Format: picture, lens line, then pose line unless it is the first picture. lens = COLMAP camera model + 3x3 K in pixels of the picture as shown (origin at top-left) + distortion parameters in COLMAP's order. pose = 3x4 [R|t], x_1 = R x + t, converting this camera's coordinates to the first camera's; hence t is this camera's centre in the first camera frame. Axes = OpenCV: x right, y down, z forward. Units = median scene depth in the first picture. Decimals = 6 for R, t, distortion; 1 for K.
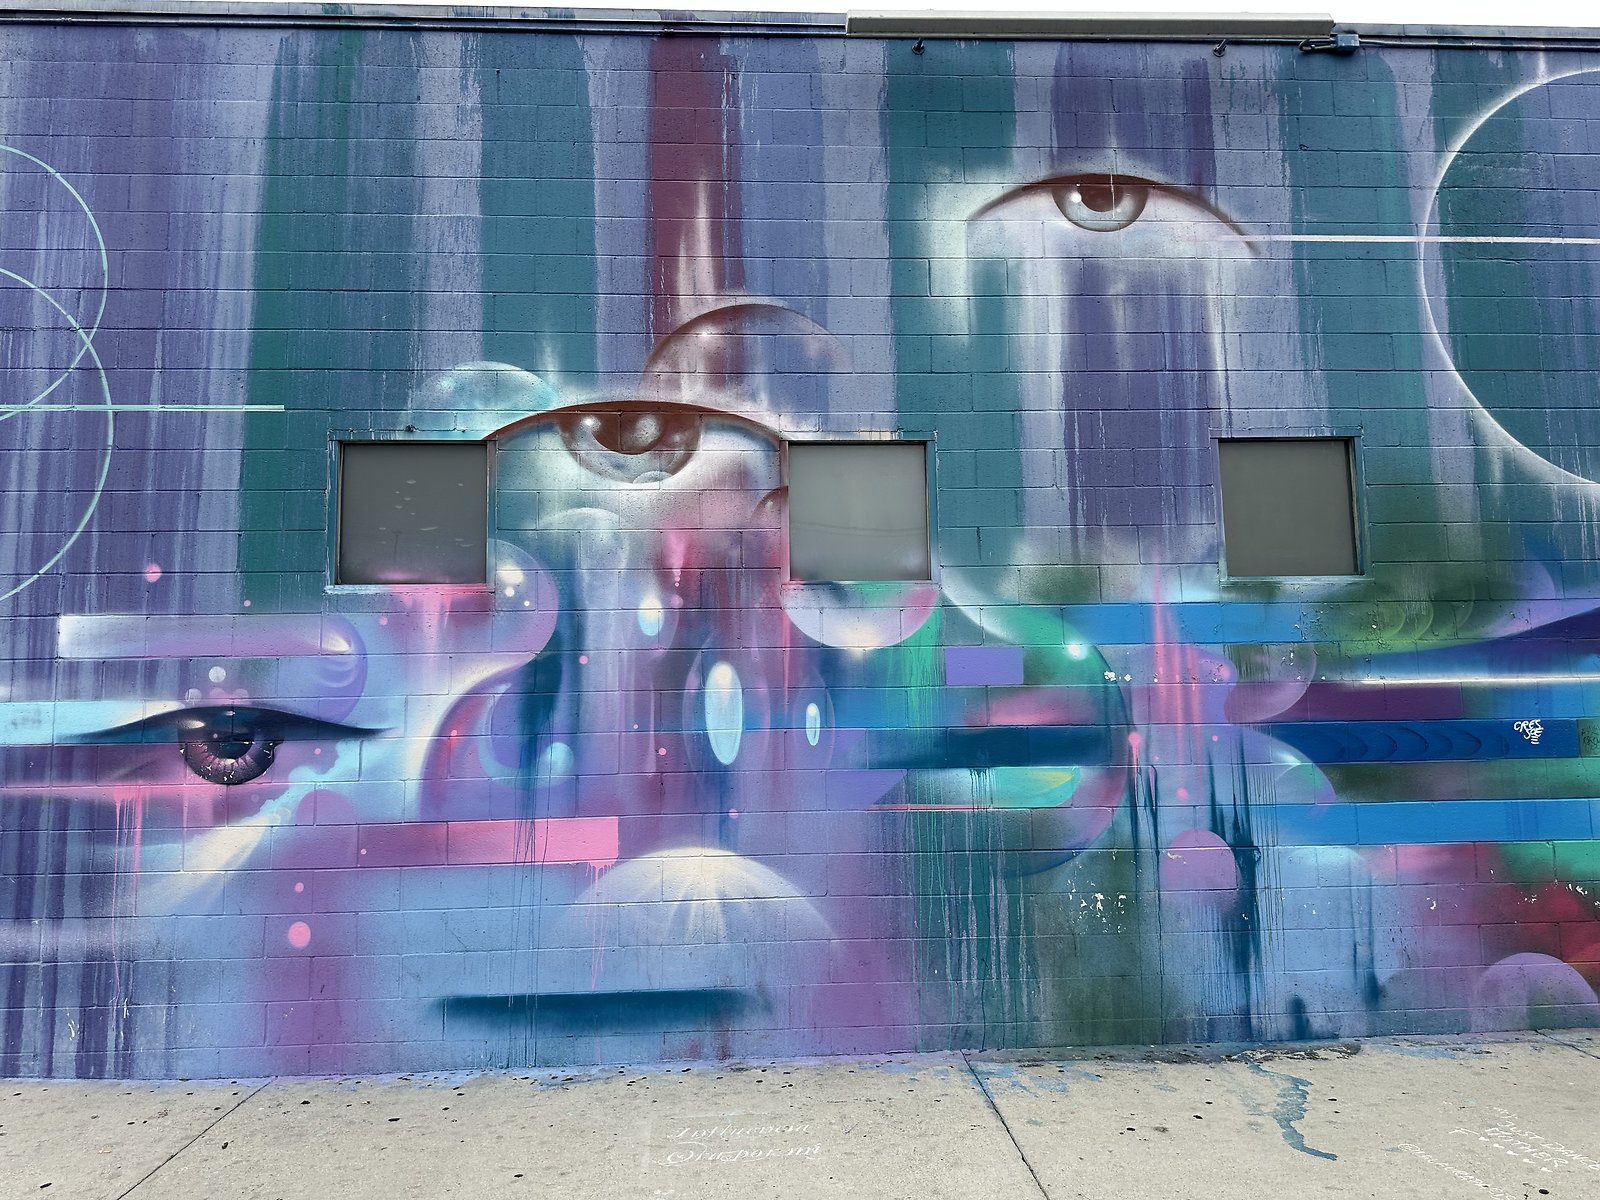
lens RADIAL K [[1115.5, 0, 795.7], [0, 1115.5, 603.2], [0, 0, 1]] dist [0.048170, -0.044921]
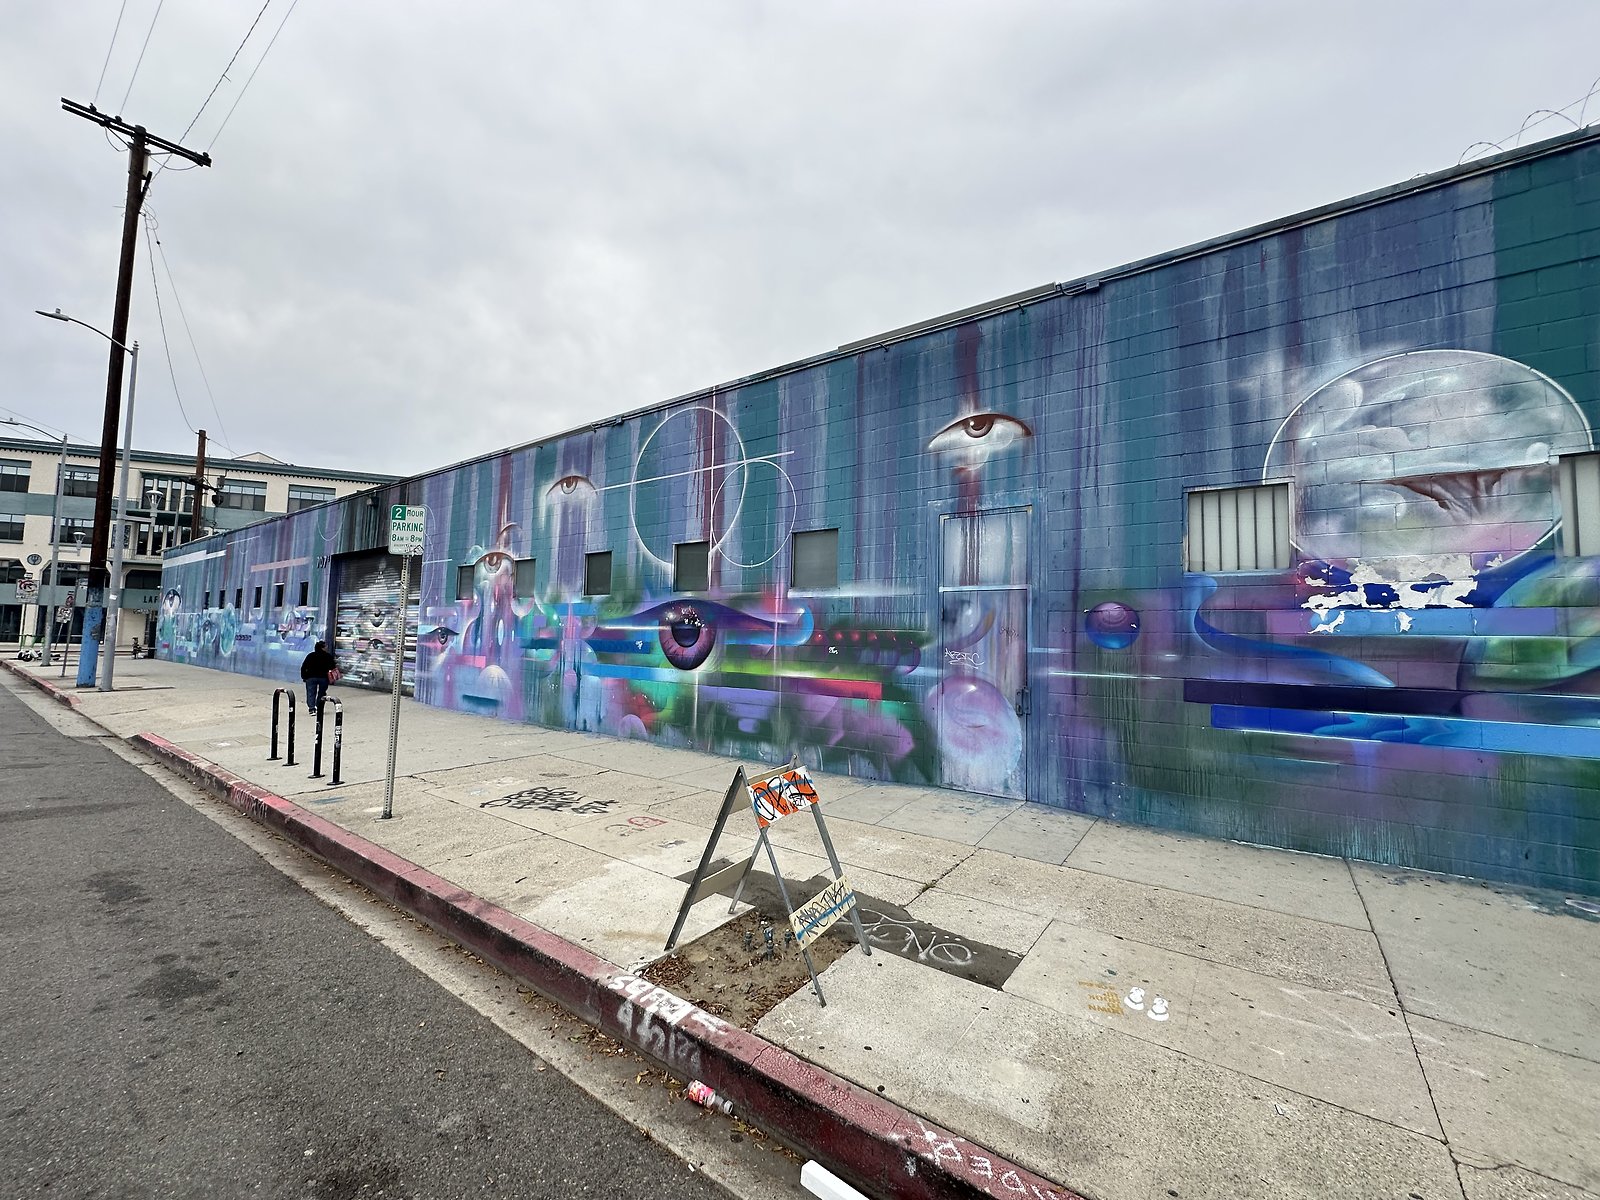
lens RADIAL K [[638.8, 0, 793.2], [0, 638.8, 592.5], [0, 0, 1]] dist [0.001650, 0.000506]
pose [[0.769407, -0.011808, -0.638650, 2.122512], [0.040798, 0.998696, 0.030686, -0.066701], [0.637455, -0.049666, 0.768885, -0.069615]]
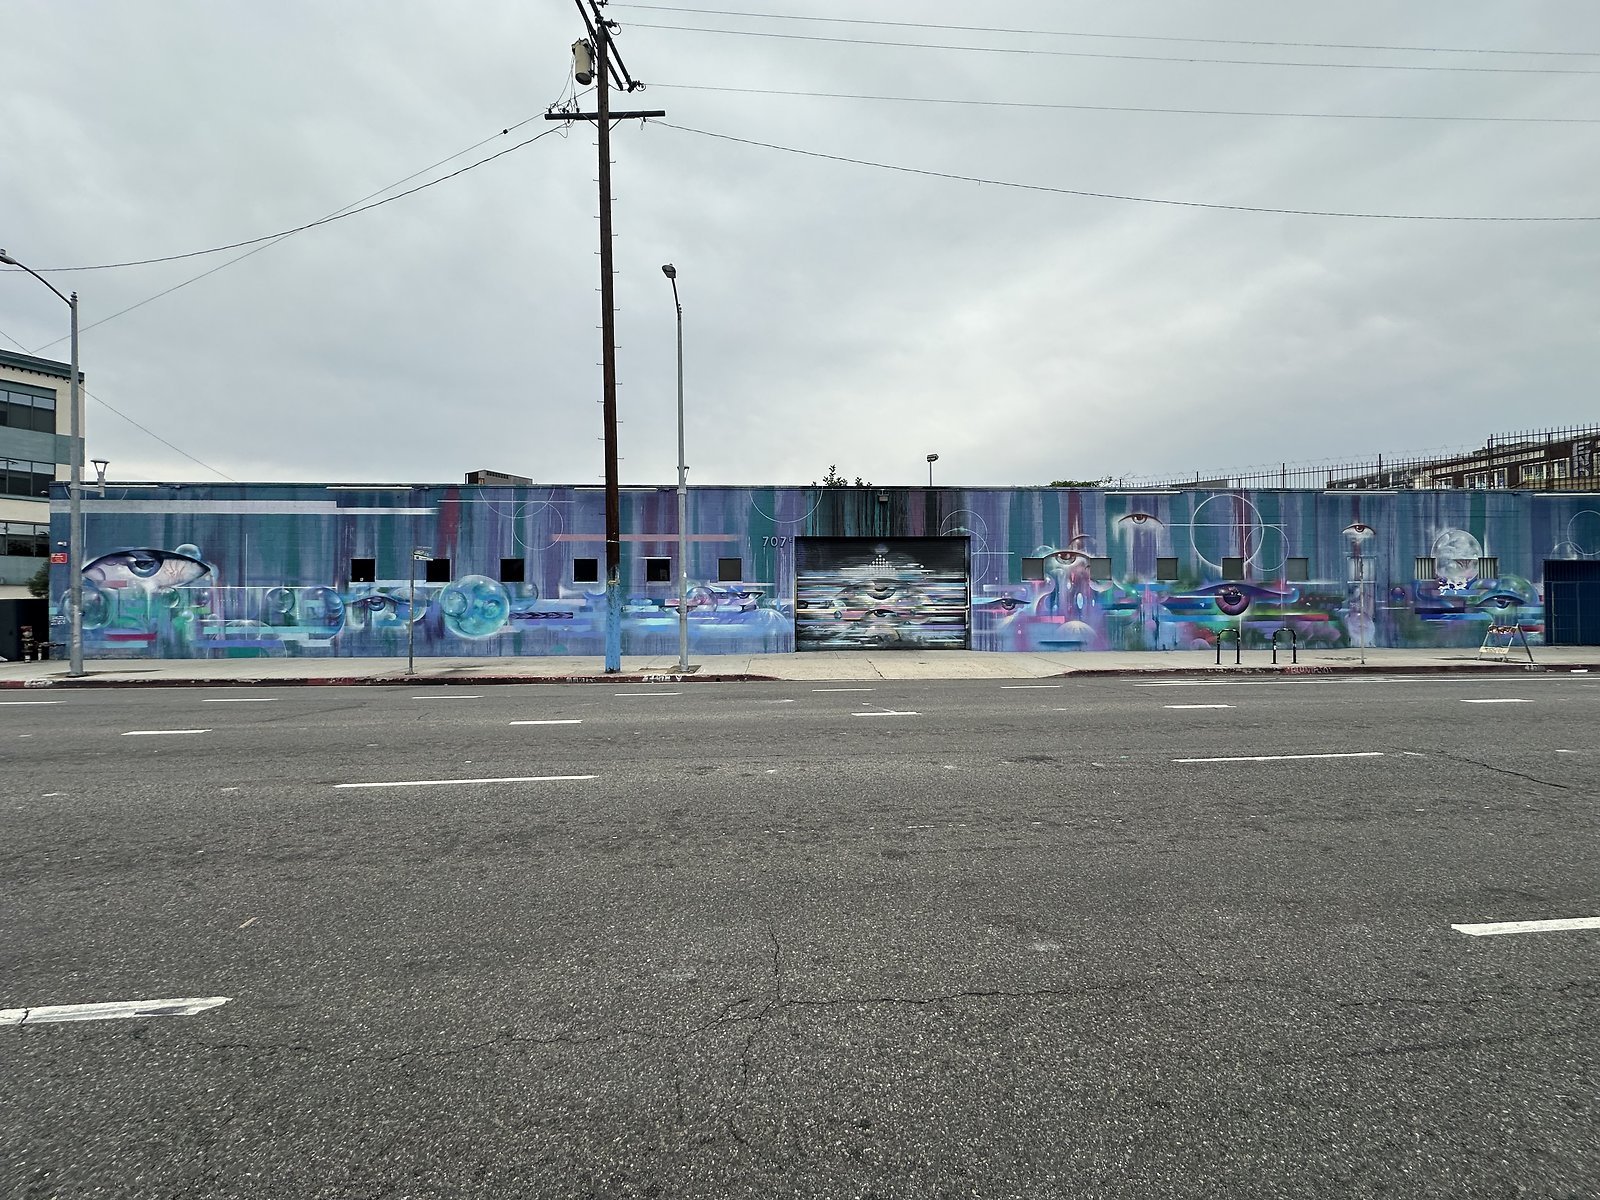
lens RADIAL K [[638.8, 0, 806.2], [0, 638.8, 596.1], [0, 0, 1]] dist [0.001650, 0.000506]
pose [[0.999904, 0.013334, -0.003826, -1.616840], [-0.012860, 0.994410, 0.104798, -0.293804], [0.005202, -0.104739, 0.994486, -2.667134]]
